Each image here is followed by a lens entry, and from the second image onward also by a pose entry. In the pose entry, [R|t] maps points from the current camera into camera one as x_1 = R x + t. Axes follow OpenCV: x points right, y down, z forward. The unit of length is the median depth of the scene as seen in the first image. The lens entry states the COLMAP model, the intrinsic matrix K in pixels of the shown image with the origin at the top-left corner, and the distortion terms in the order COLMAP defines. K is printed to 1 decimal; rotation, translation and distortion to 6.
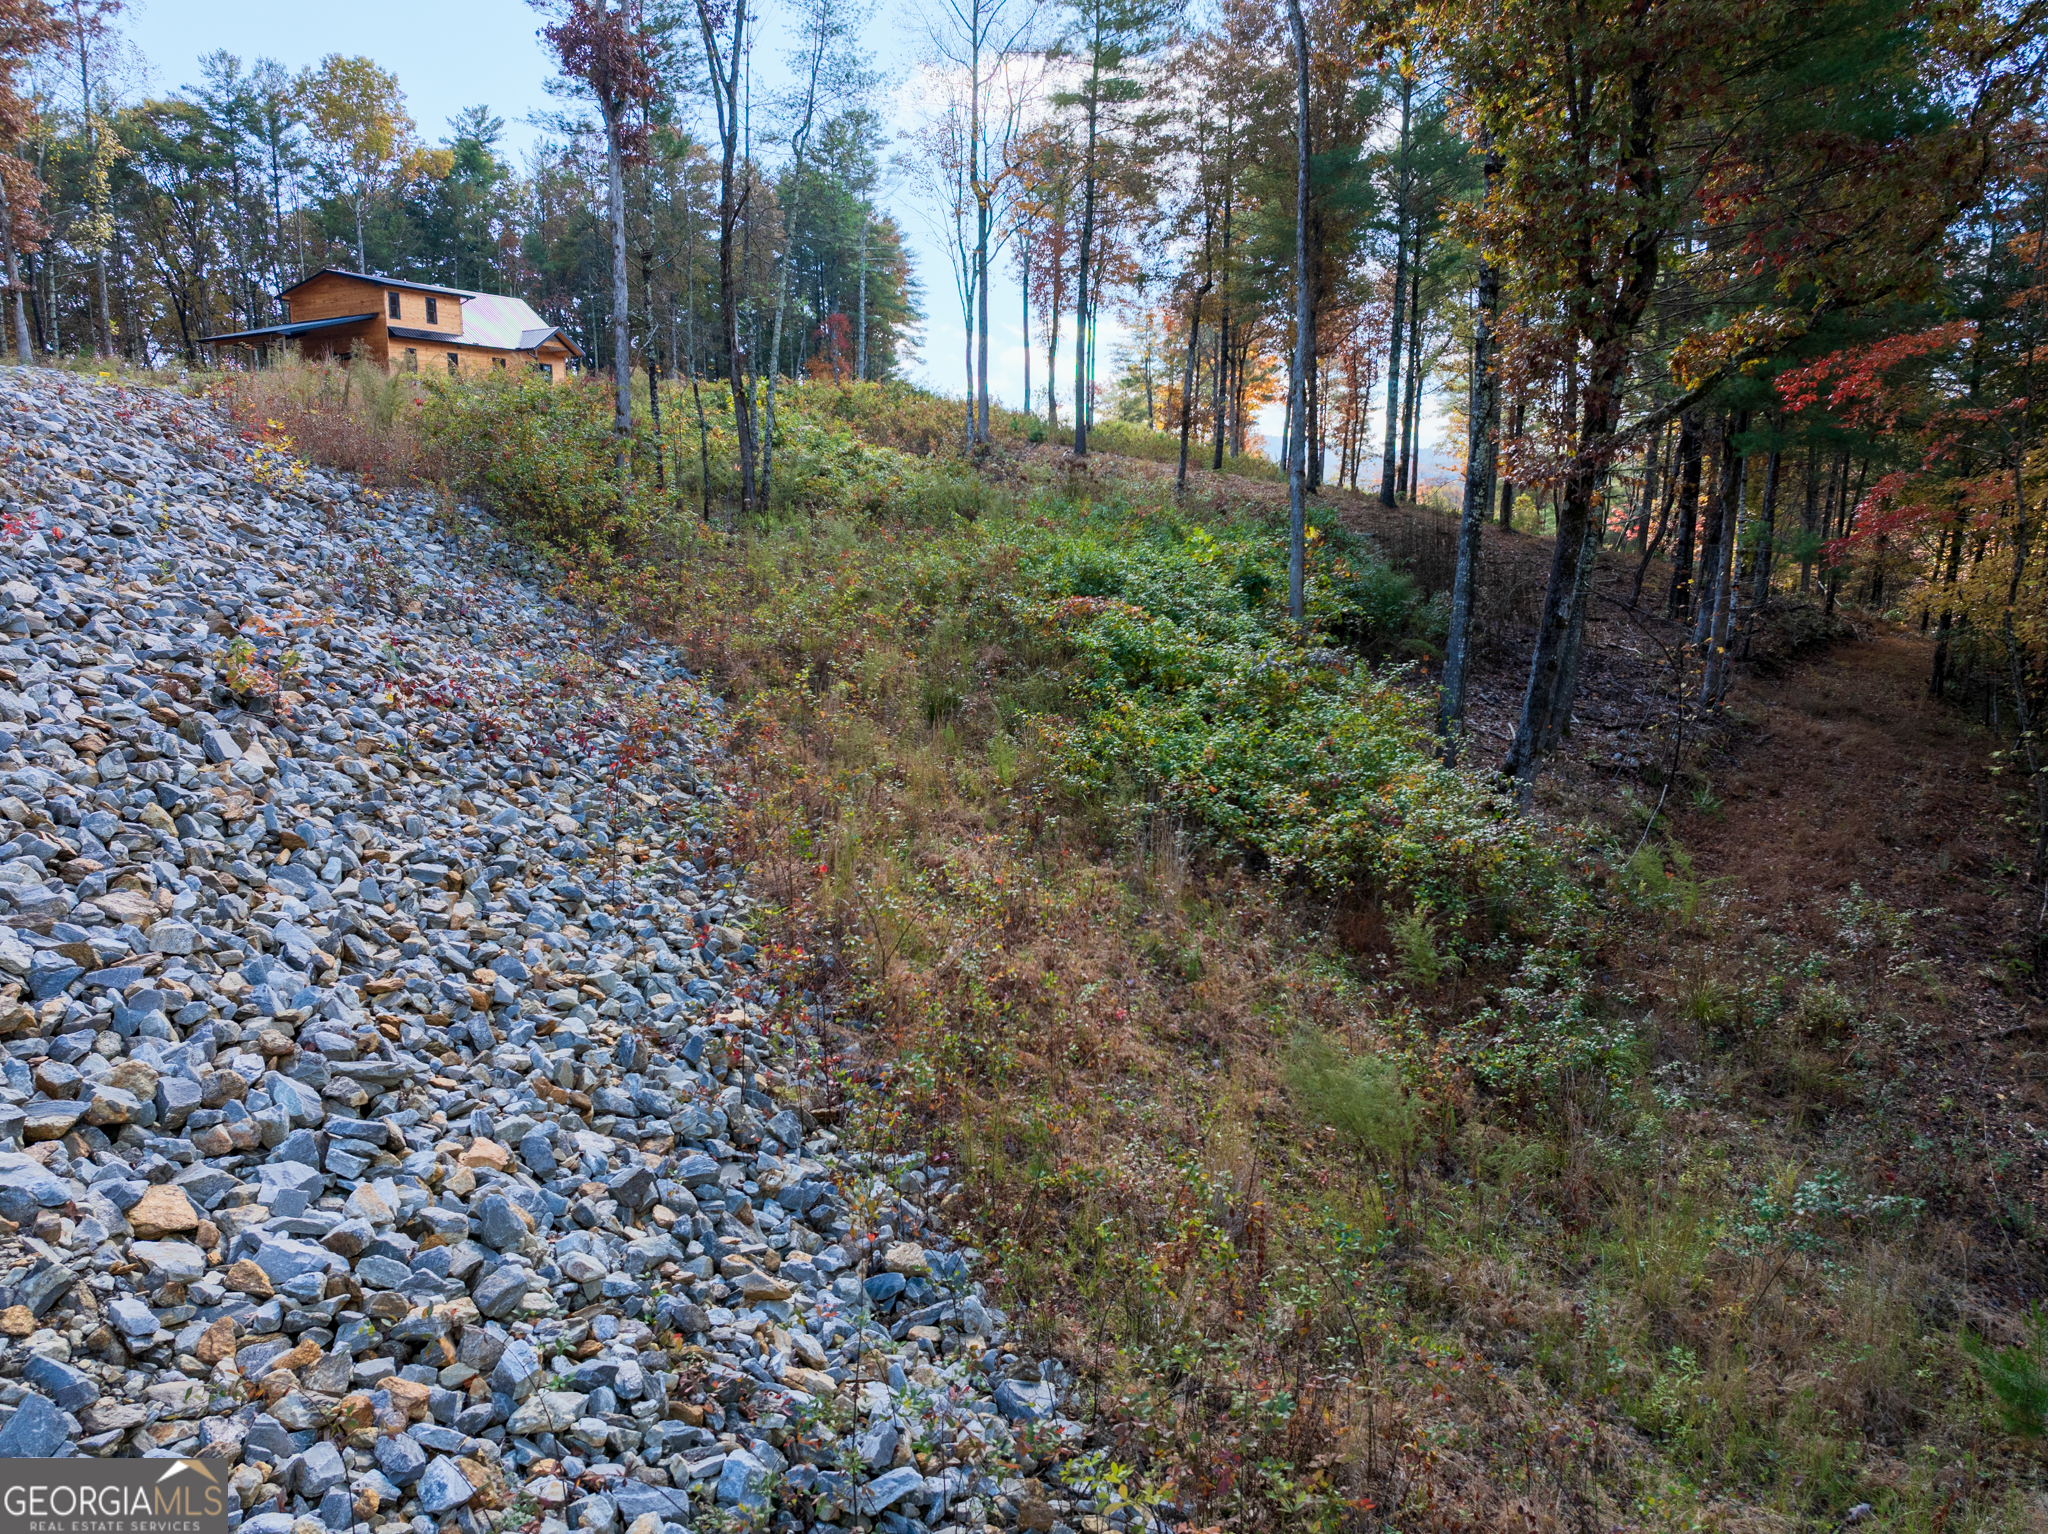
lens RADIAL K [[1442.9, 0, 1022.0], [0, 1442.9, 776.0], [0, 0, 1]] dist [-0.055284, 0.025273]
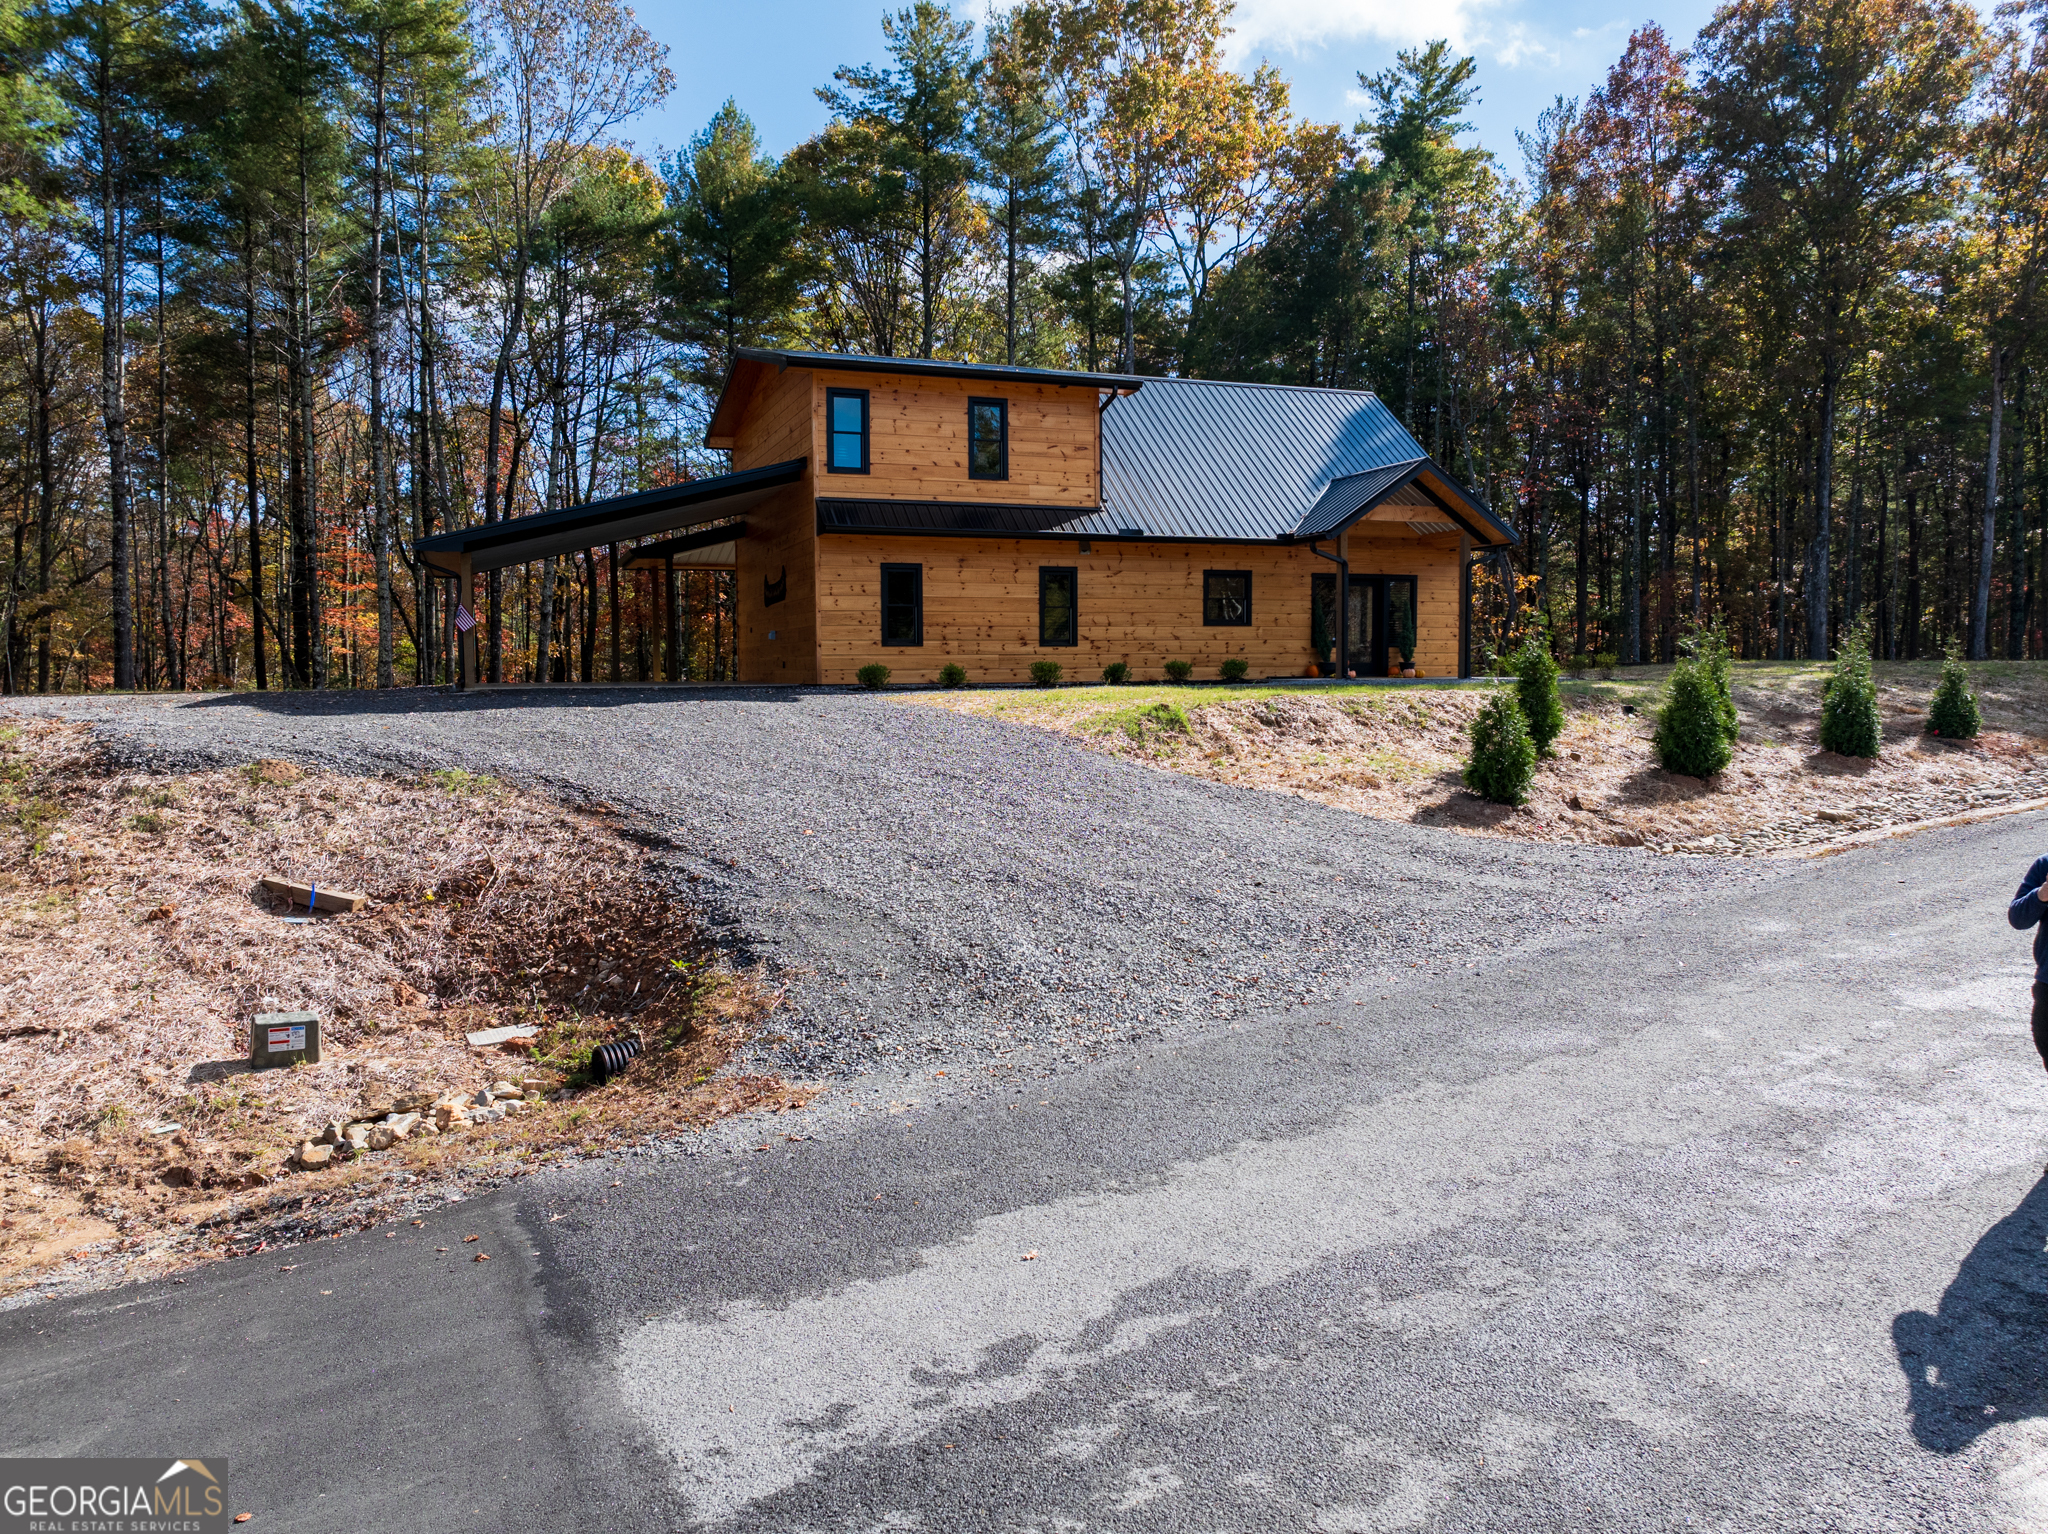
lens RADIAL K [[1442.9, 0, 1021.0], [0, 1442.9, 777.9], [0, 0, 1]] dist [-0.055284, 0.025273]
pose [[0.743005, 0.040296, -0.668071, -0.496449], [-0.108003, 0.992322, -0.060264, -0.587187], [0.660514, 0.116930, 0.741653, 1.949141]]
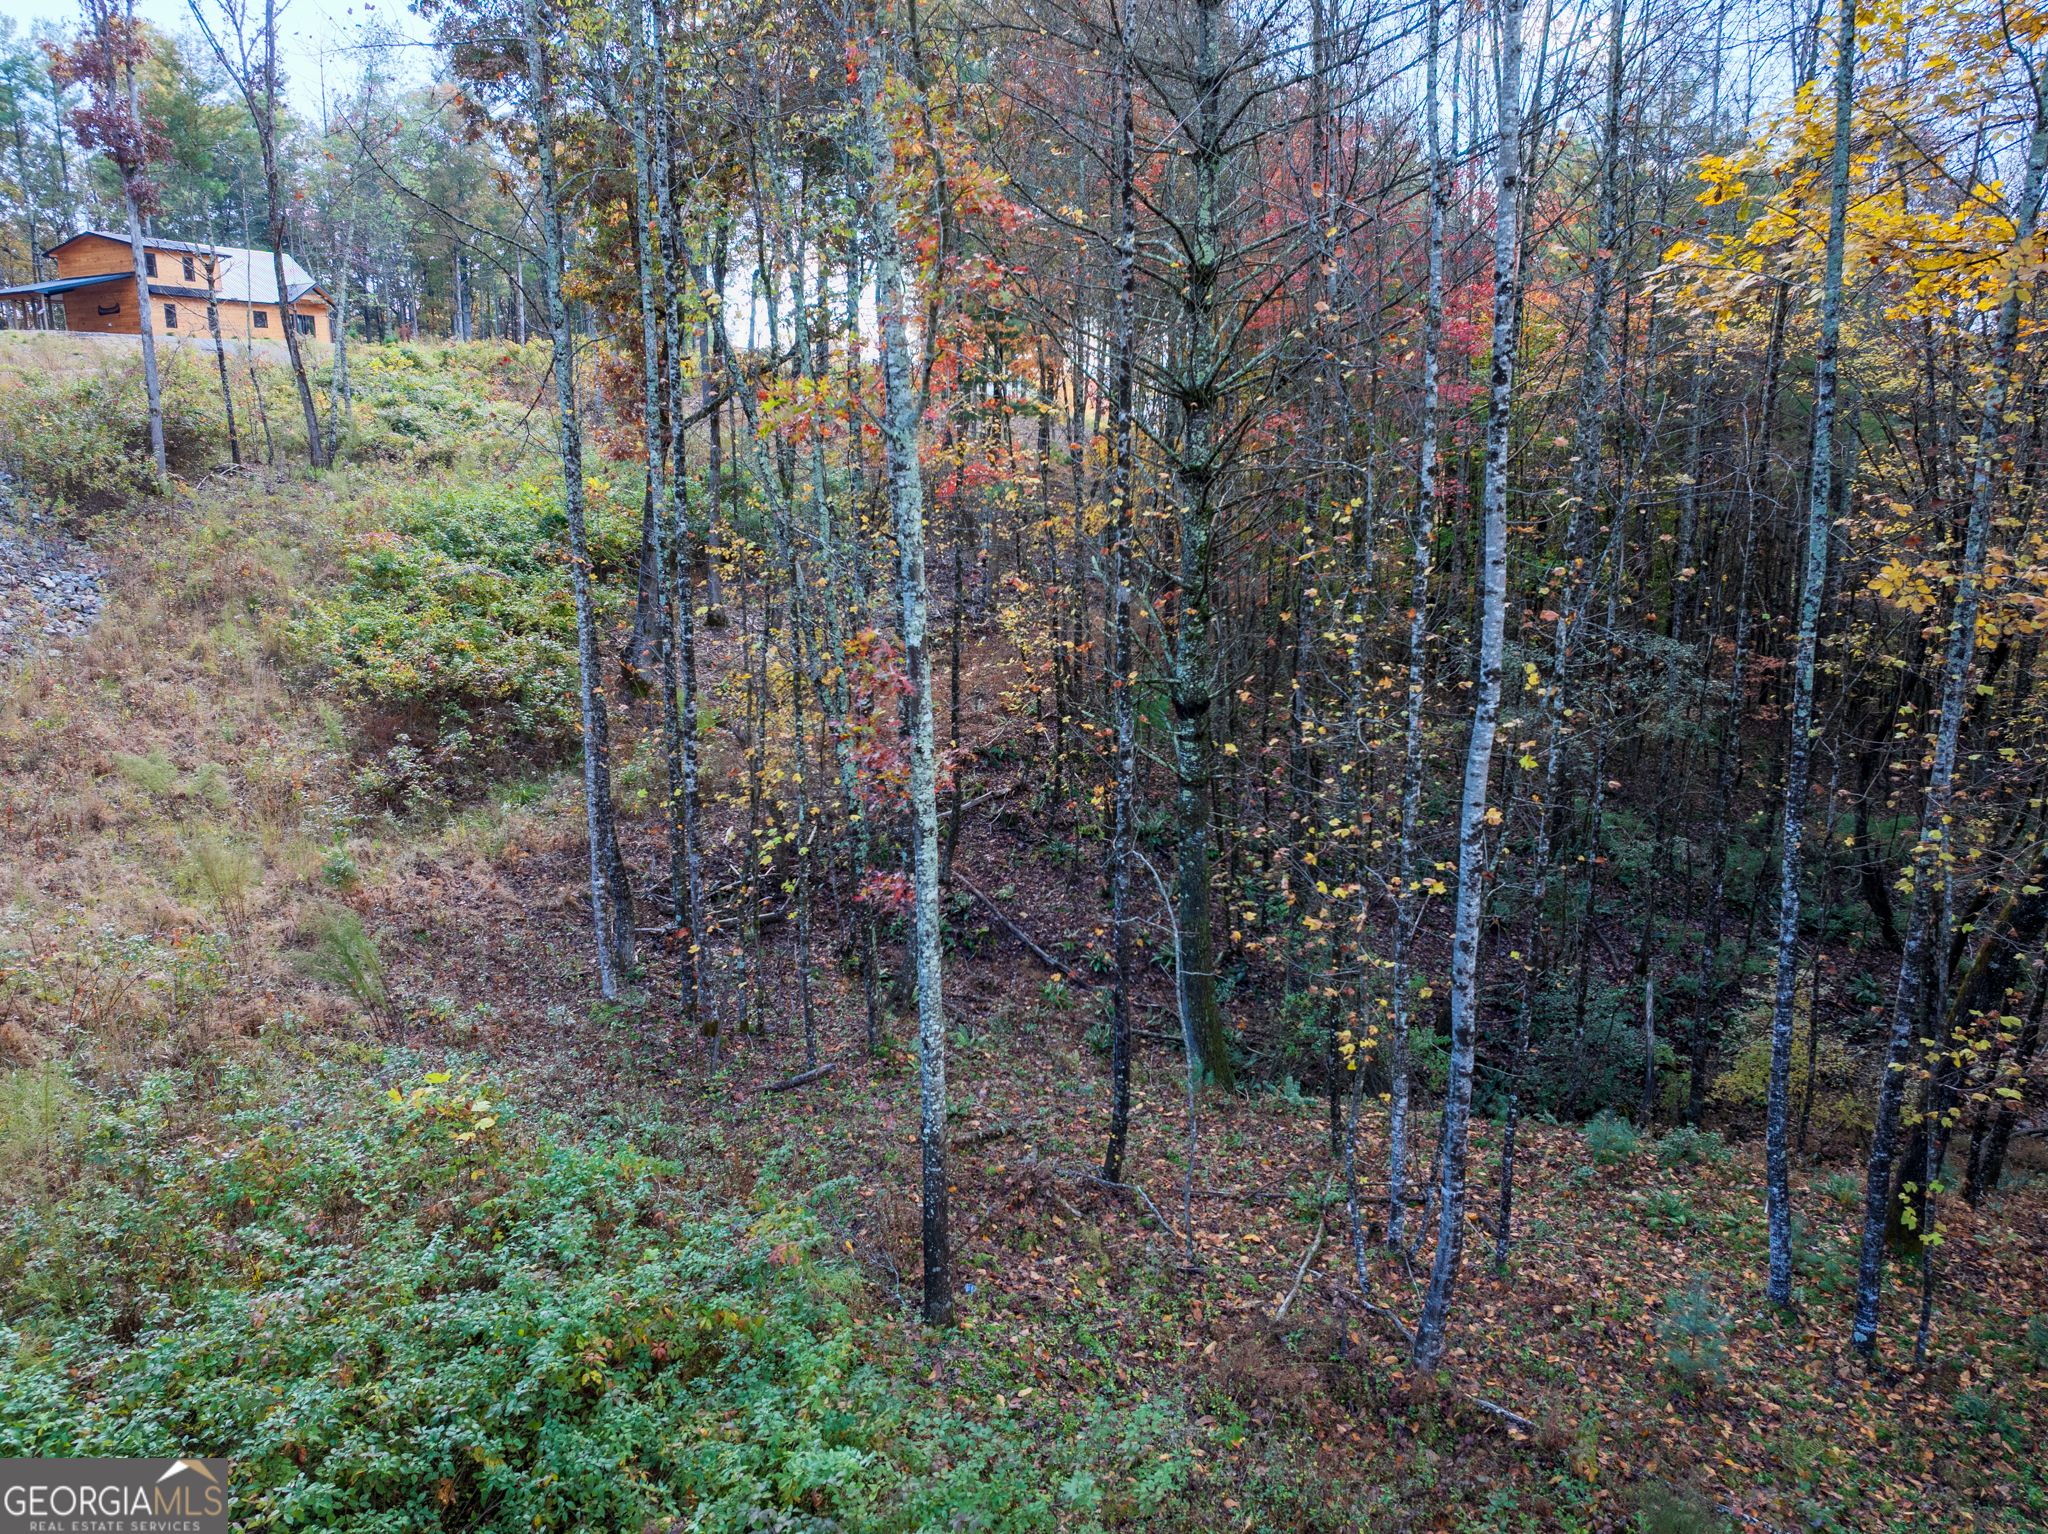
lens RADIAL K [[1442.9, 0, 1029.0], [0, 1442.9, 787.1], [0, 0, 1]] dist [-0.055284, 0.025273]
pose [[0.998819, -0.013200, 0.046751, 0.450277], [0.010389, 0.998152, 0.059879, 0.041918], [-0.047455, -0.059322, 0.997110, -0.375133]]
